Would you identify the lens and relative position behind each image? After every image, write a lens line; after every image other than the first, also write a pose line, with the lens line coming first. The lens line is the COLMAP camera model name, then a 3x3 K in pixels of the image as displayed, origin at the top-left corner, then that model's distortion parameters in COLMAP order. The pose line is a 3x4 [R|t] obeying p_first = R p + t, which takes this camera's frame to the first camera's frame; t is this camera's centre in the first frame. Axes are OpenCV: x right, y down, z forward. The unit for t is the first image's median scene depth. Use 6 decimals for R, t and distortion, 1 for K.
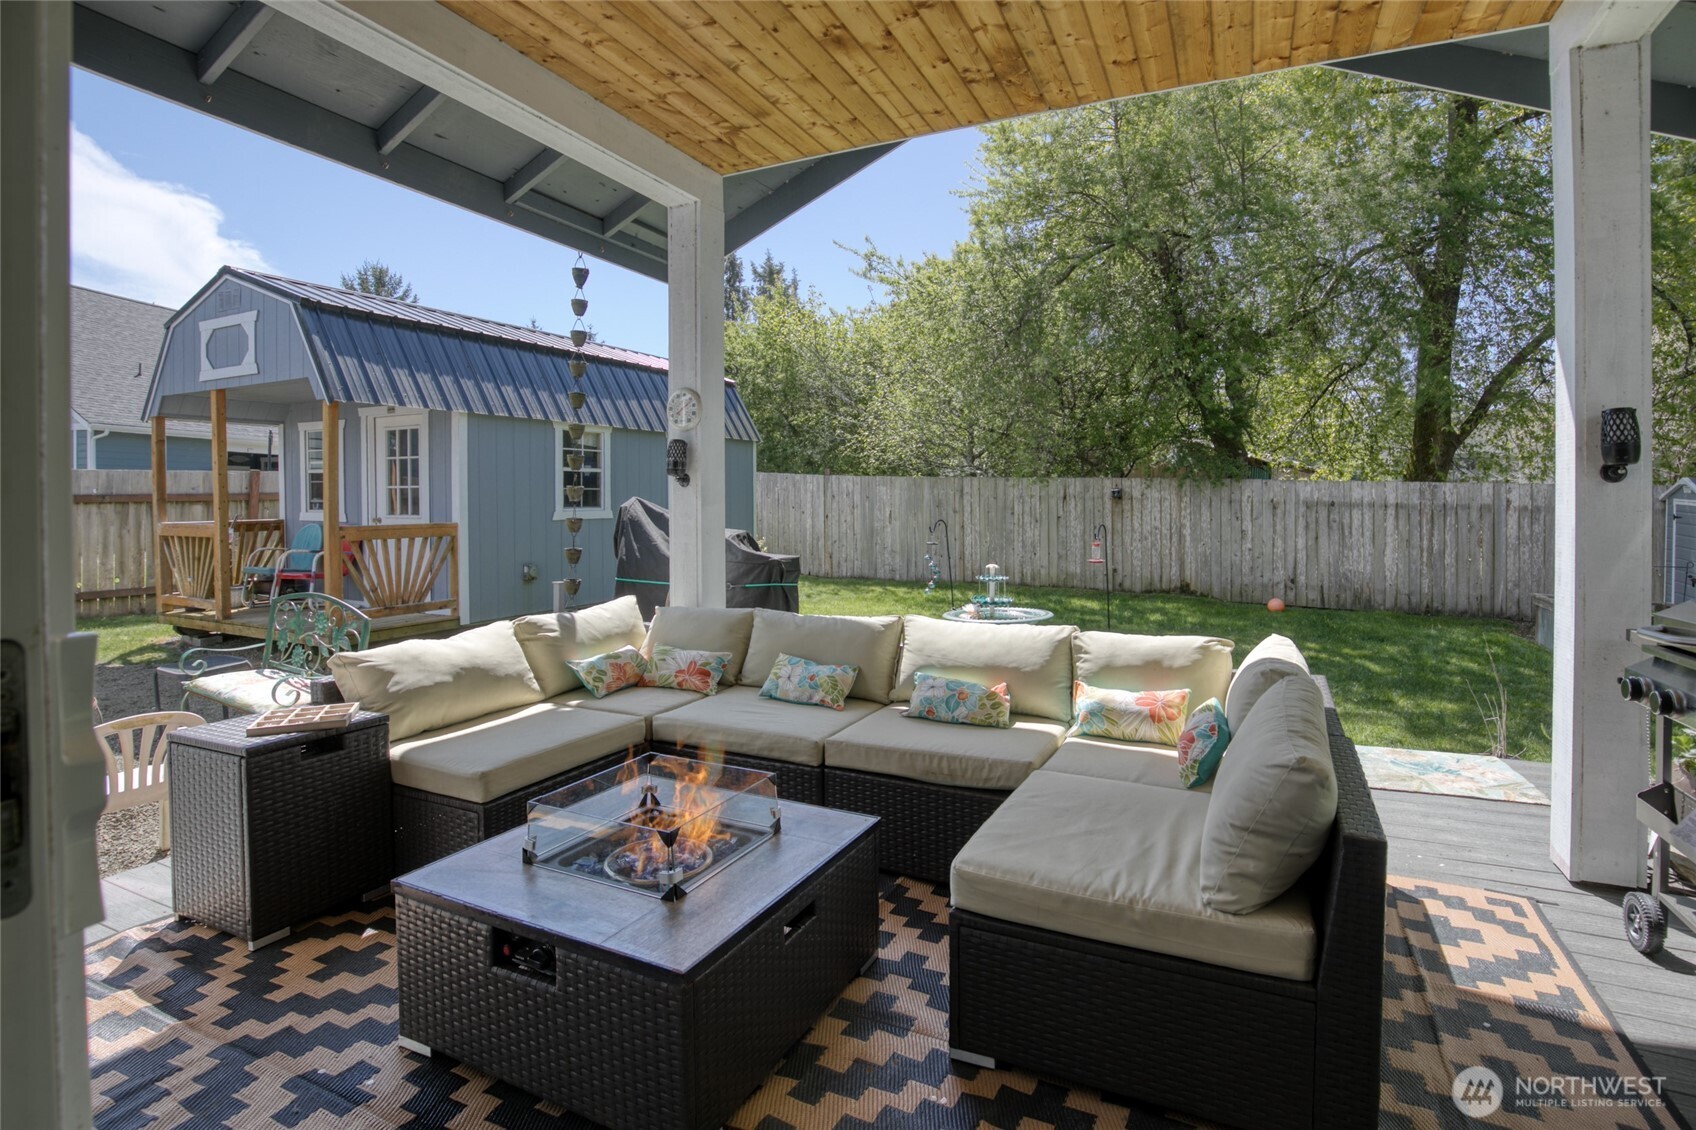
lens RADIAL K [[790.8, 0, 891.2], [0, 790.8, 512.4], [0, 0, 1]] dist [-0.028829, 0.003664]
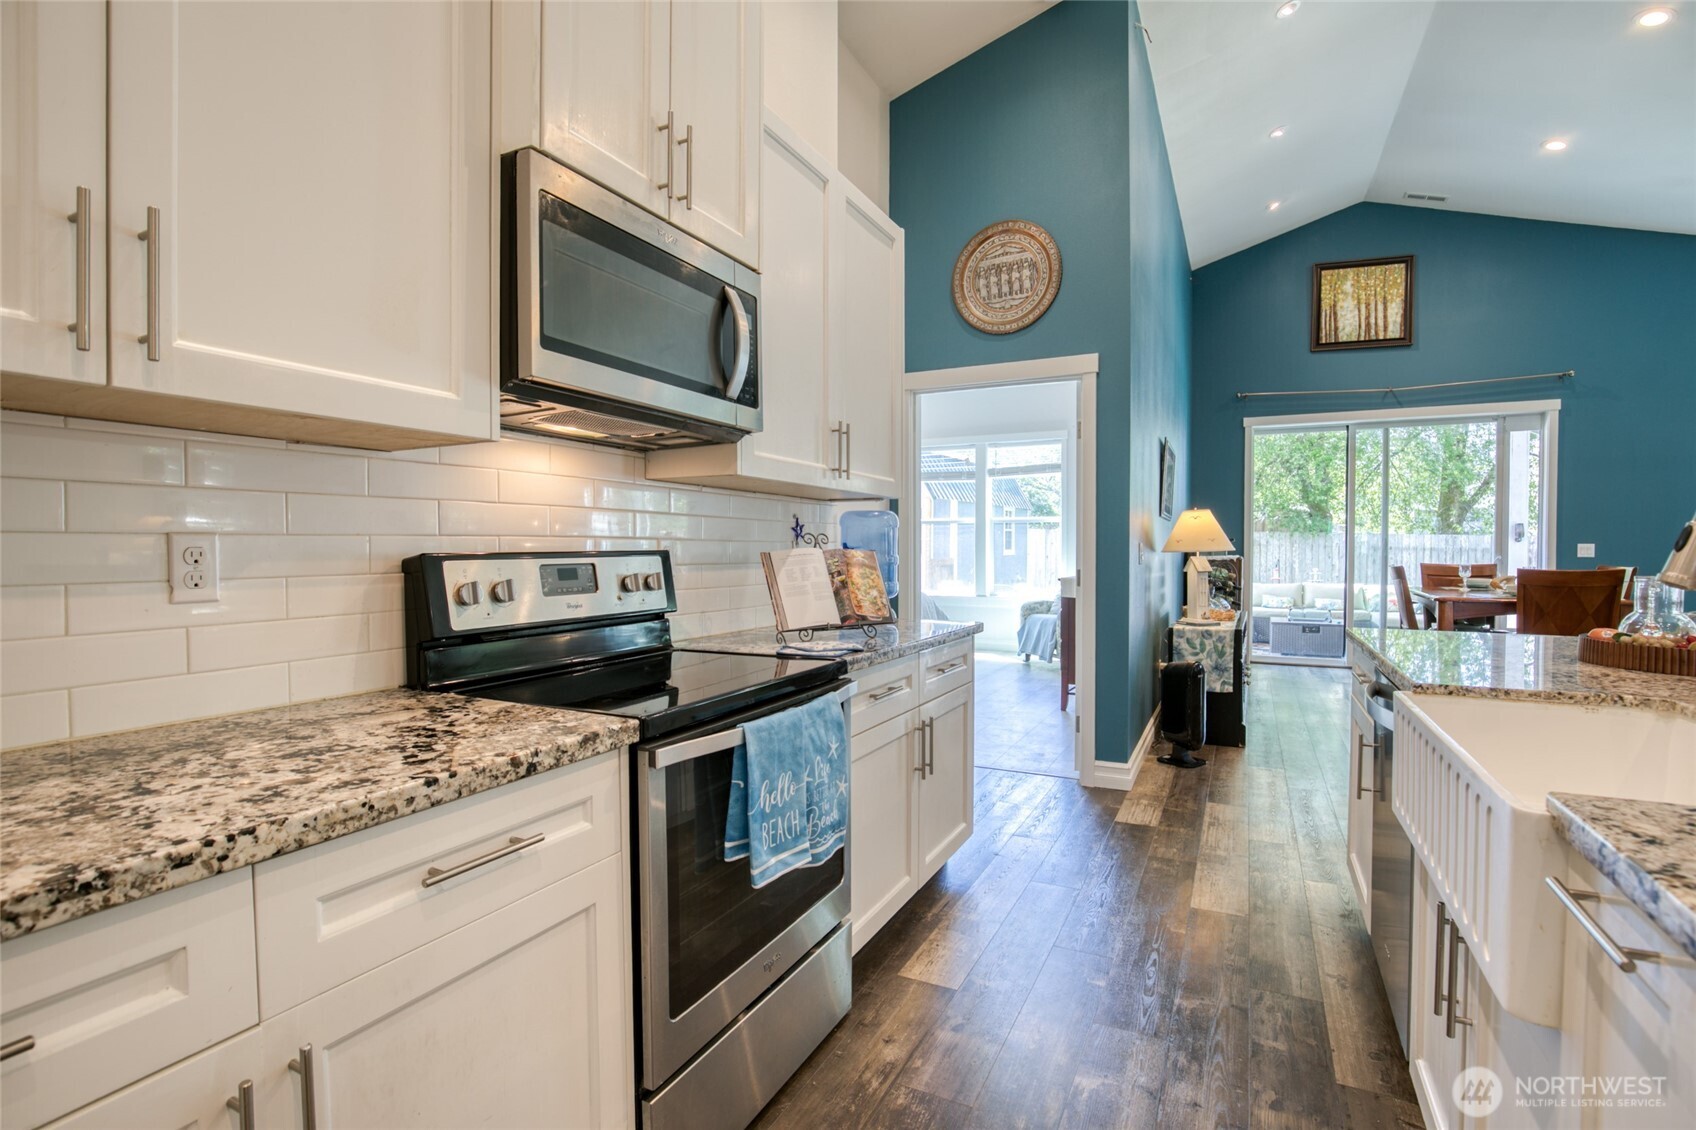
lens RADIAL K [[790.8, 0, 842.3], [0, 790.8, 560.1], [0, 0, 1]] dist [-0.028829, 0.003664]
pose [[0.998980, -0.000608, -0.045143, -0.504473], [0.000791, 0.999992, 0.004032, 0.007033], [0.045140, -0.004064, 0.998972, -0.675928]]
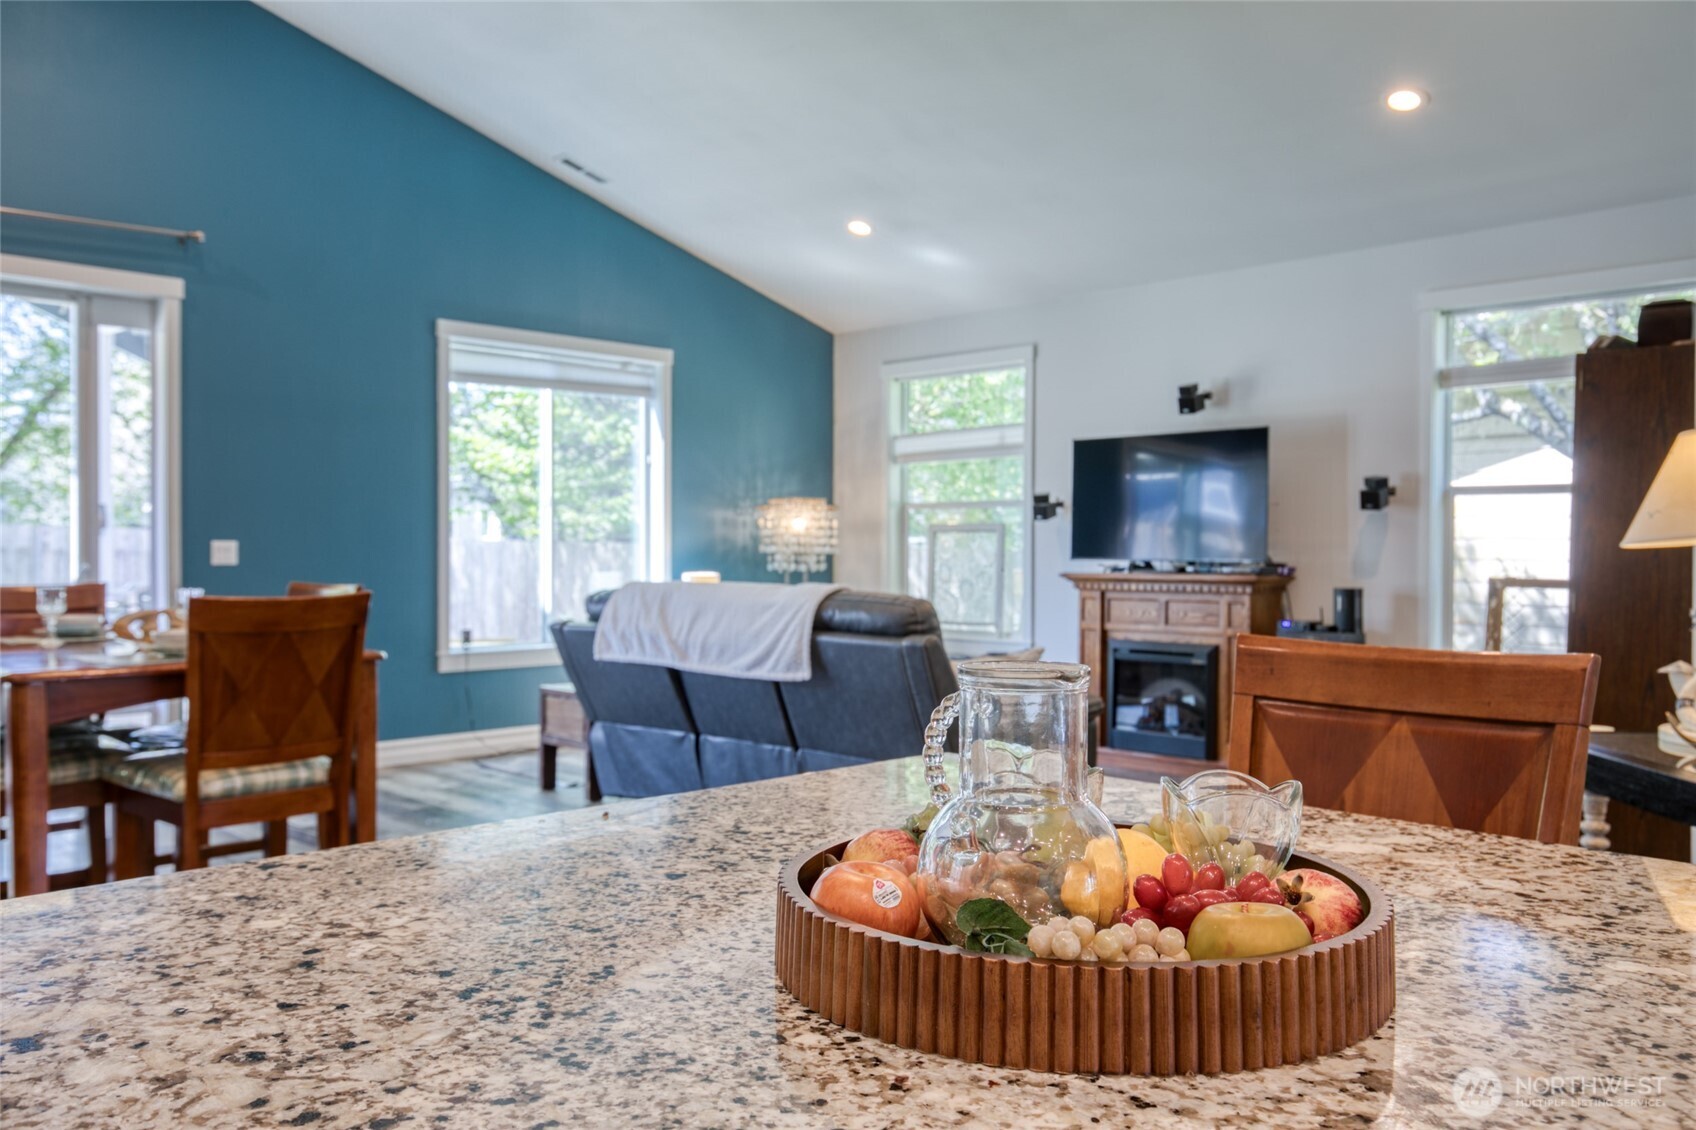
lens RADIAL K [[1345.9, 0, 874.5], [0, 1345.9, 564.8], [0, 0, 1]] dist [0.006276, 0.008451]
pose [[0.342200, -0.012460, 0.939545, -0.416416], [0.009248, 0.999908, 0.009892, 0.004402], [-0.939582, 0.005304, 0.342283, -0.523028]]
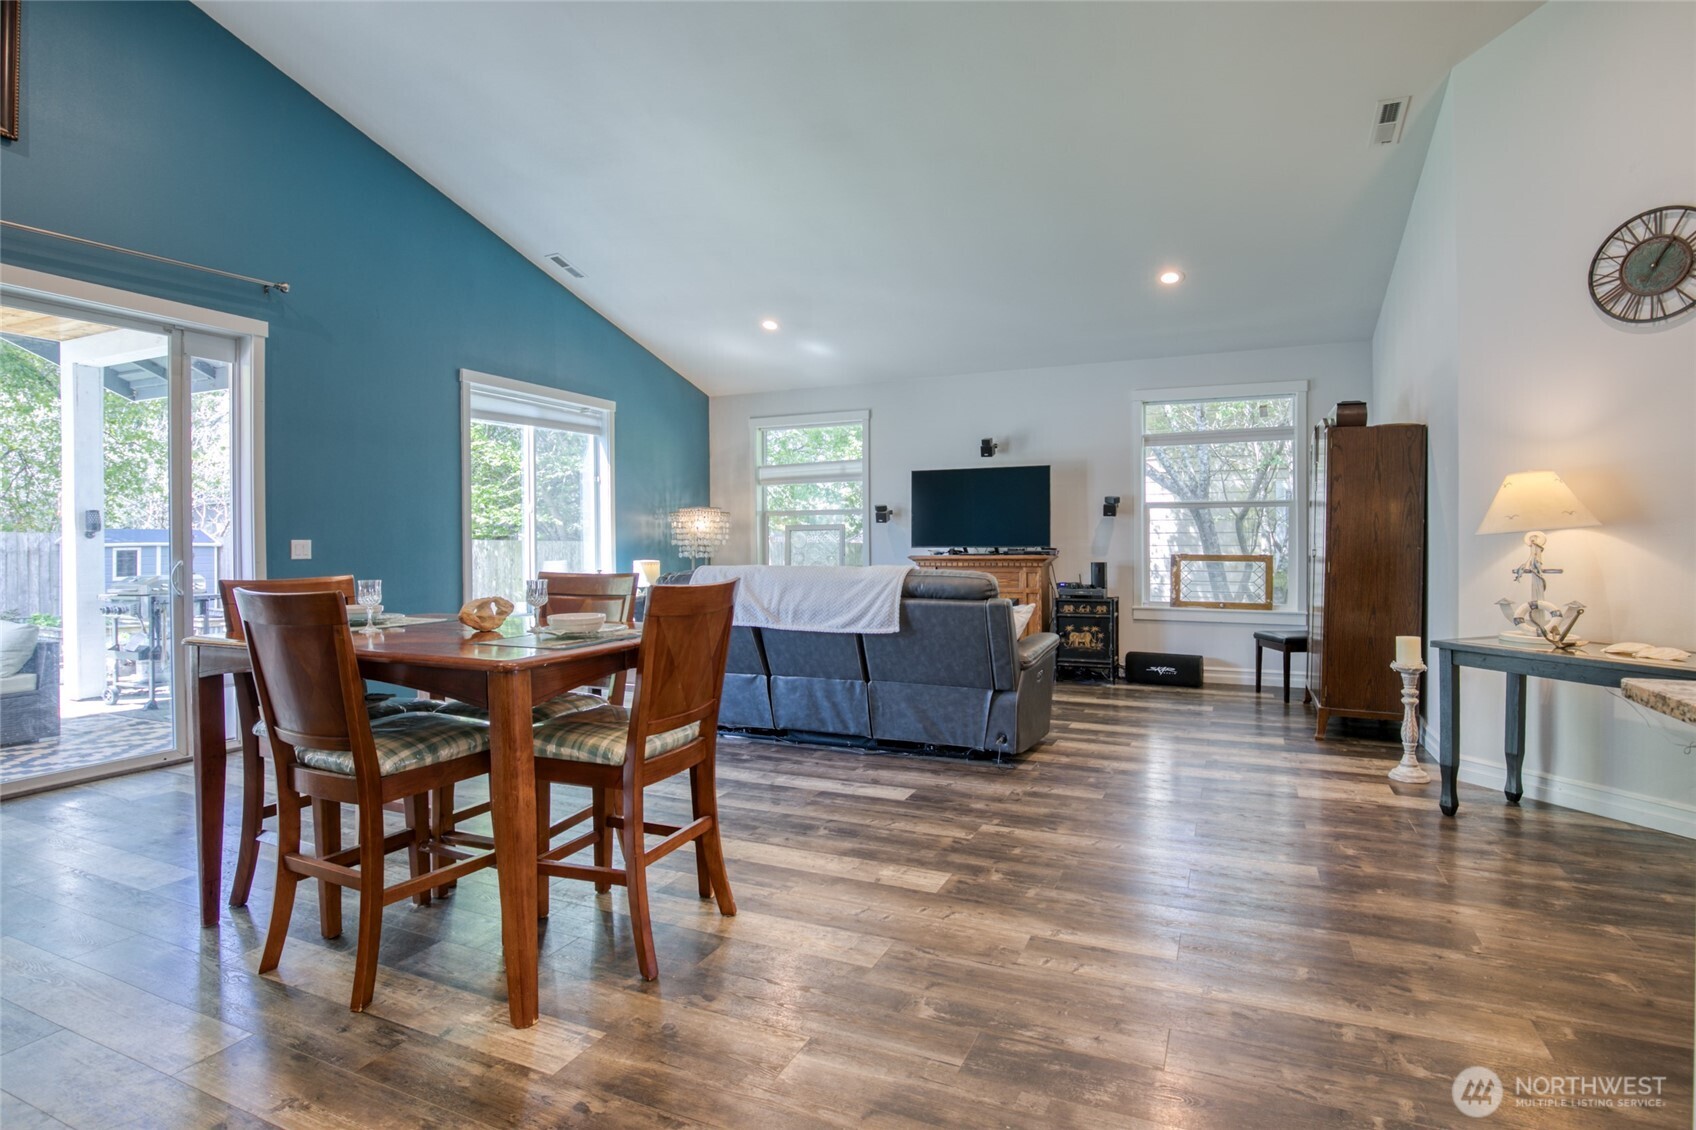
lens RADIAL K [[828.7, 0, 873.3], [0, 828.7, 544.0], [0, 0, 1]] dist [-0.022767, -0.001376]
pose [[-0.023585, -0.004573, 0.999711, -0.397876], [0.018758, 0.999811, 0.005016, 0.002749], [-0.999546, 0.018871, -0.023495, -0.335021]]
